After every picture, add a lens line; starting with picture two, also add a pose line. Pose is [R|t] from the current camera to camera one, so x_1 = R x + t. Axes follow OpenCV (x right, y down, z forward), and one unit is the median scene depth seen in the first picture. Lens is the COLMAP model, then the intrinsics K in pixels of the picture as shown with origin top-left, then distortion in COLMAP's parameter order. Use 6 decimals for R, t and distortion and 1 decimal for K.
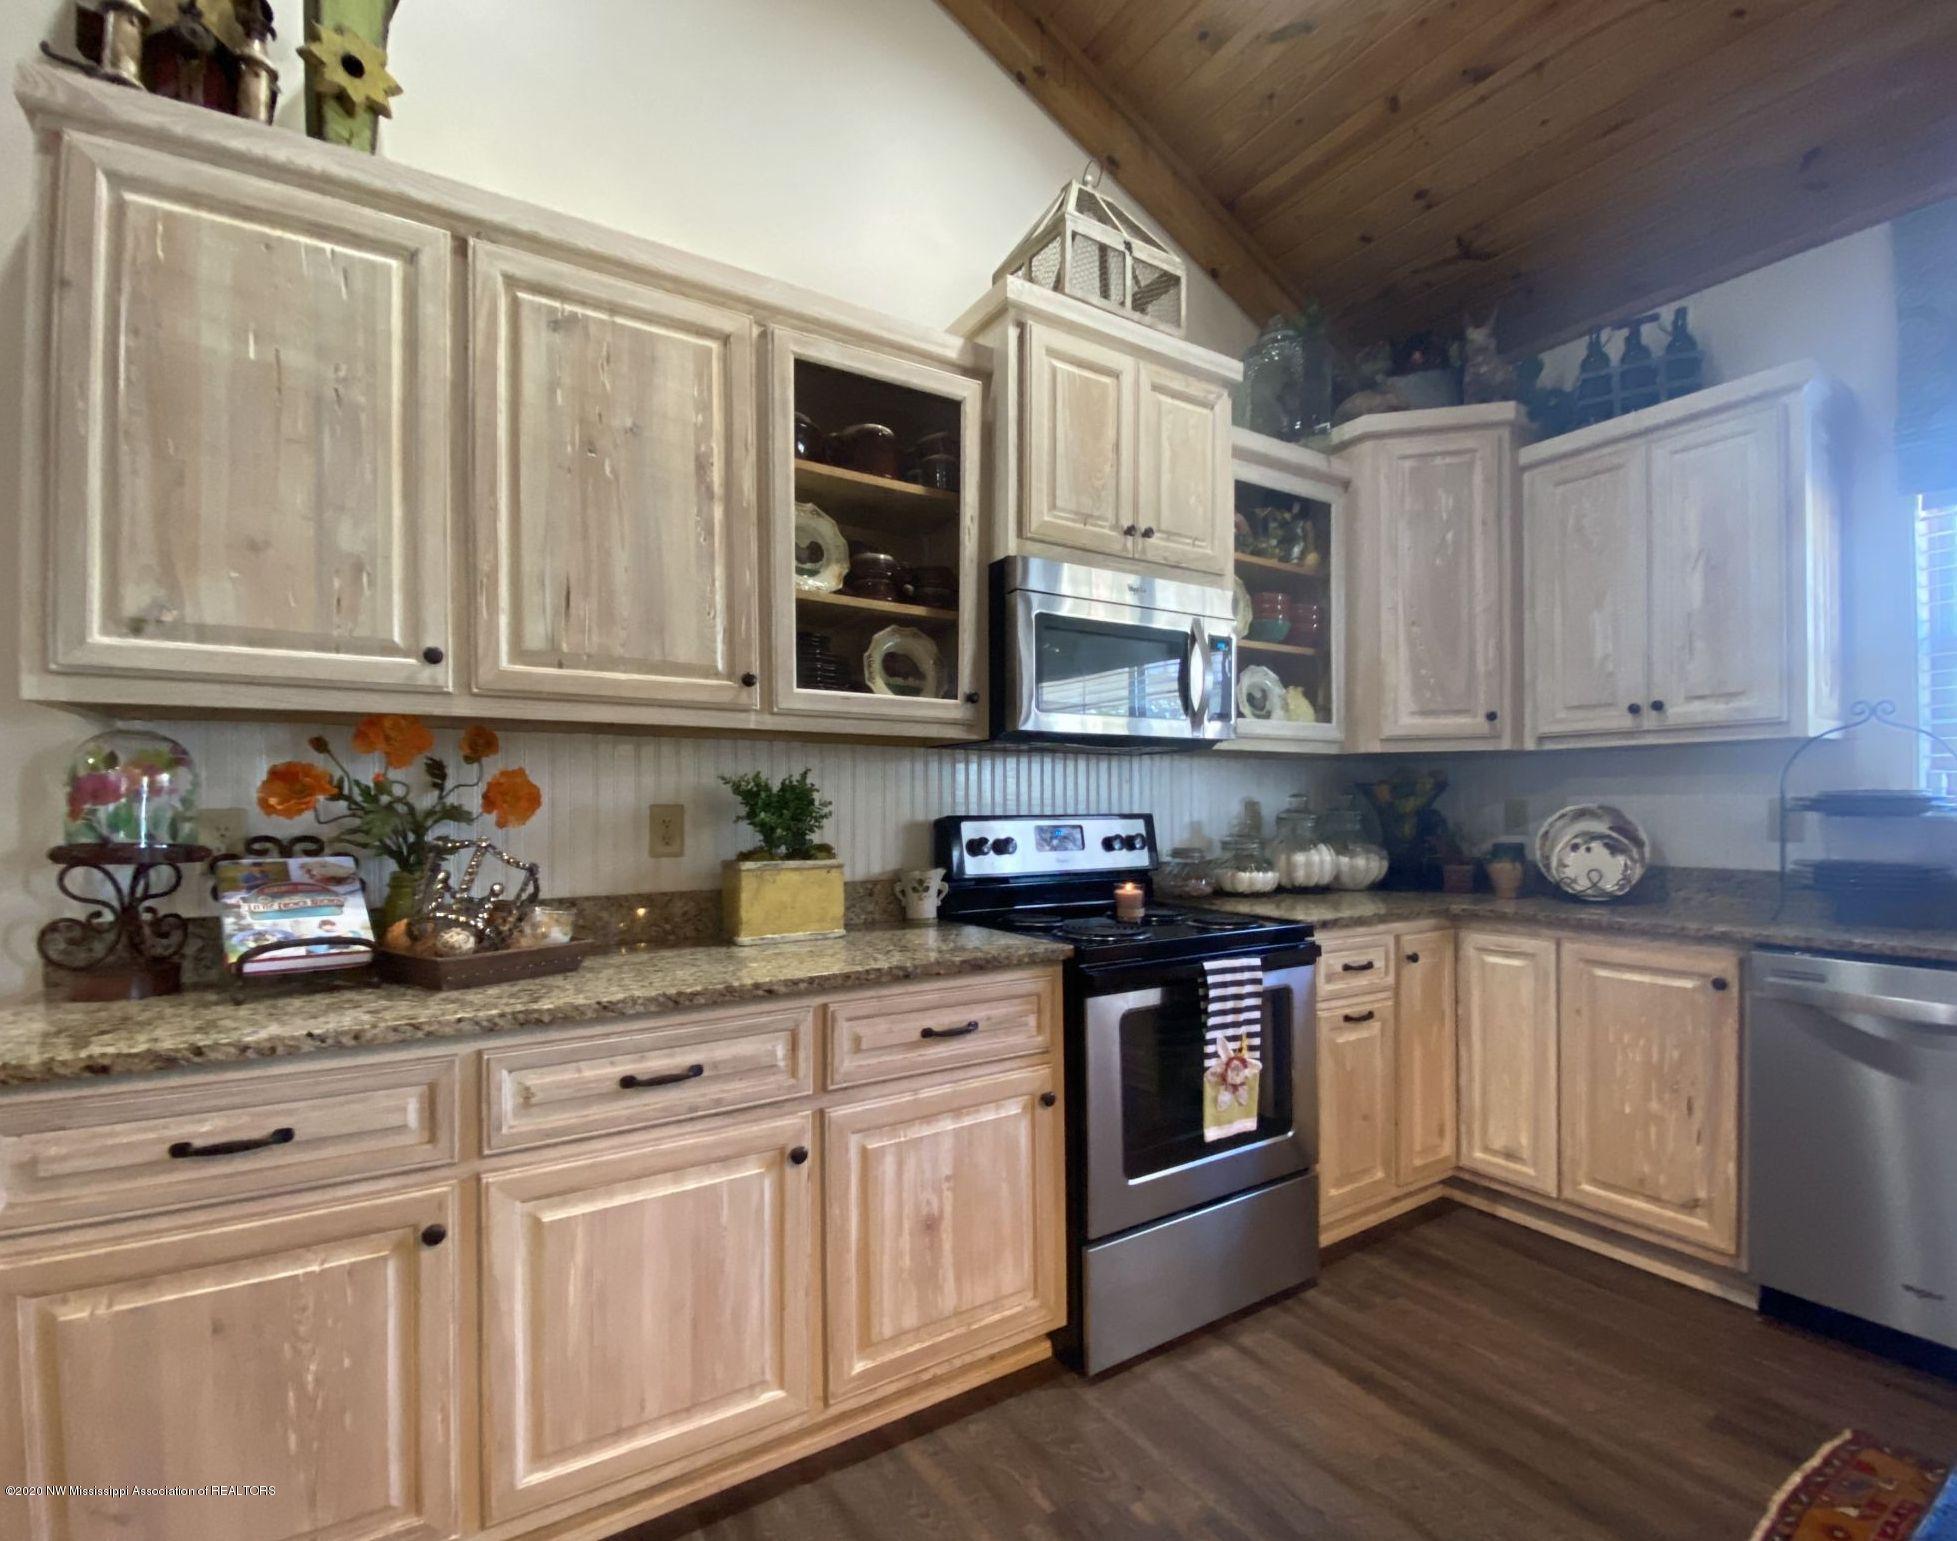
lens RADIAL K [[884.7, 0, 979.9], [0, 884.7, 807.9], [0, 0, 1]] dist [0.031452, -0.030679]
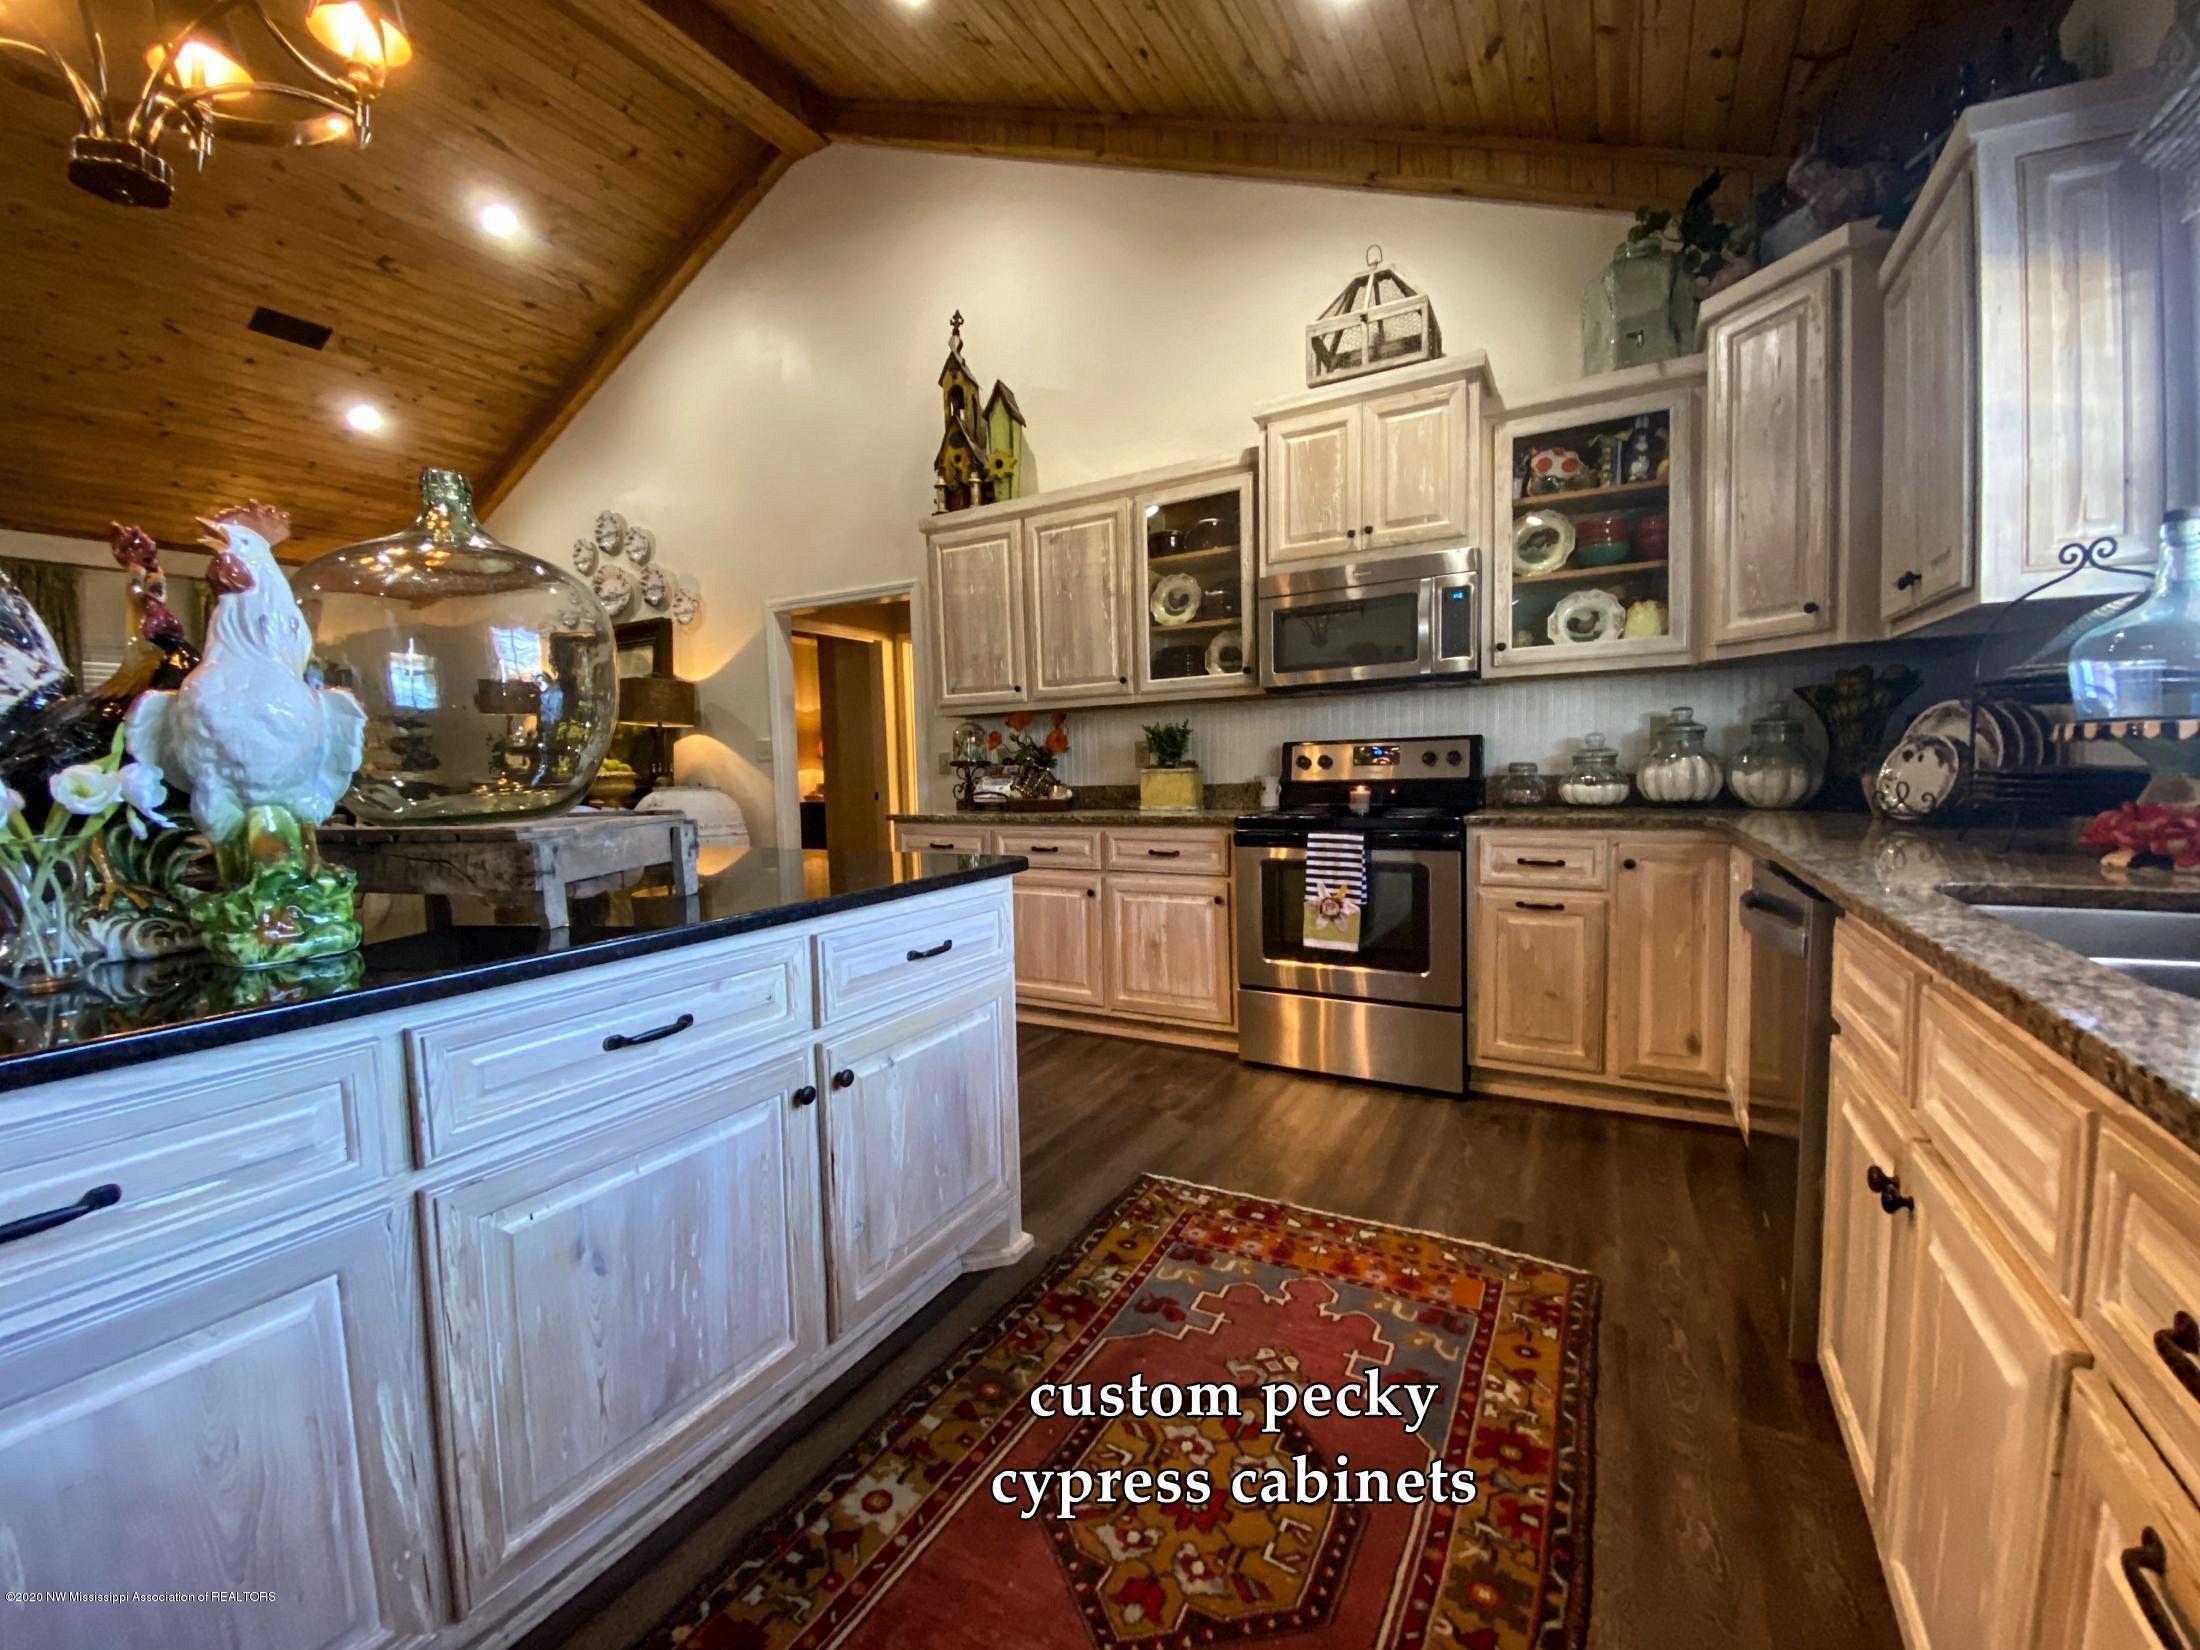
lens RADIAL K [[894.0, 0, 1100.0], [0, 894.0, 825.0], [0, 0, 1]] dist [0.001069, 0.000001]
pose [[0.477417, 0.049851, -0.877262, 1.442067], [0.028295, 0.996999, 0.072053, 0.037894], [0.878221, -0.059221, 0.474574, -0.053438]]
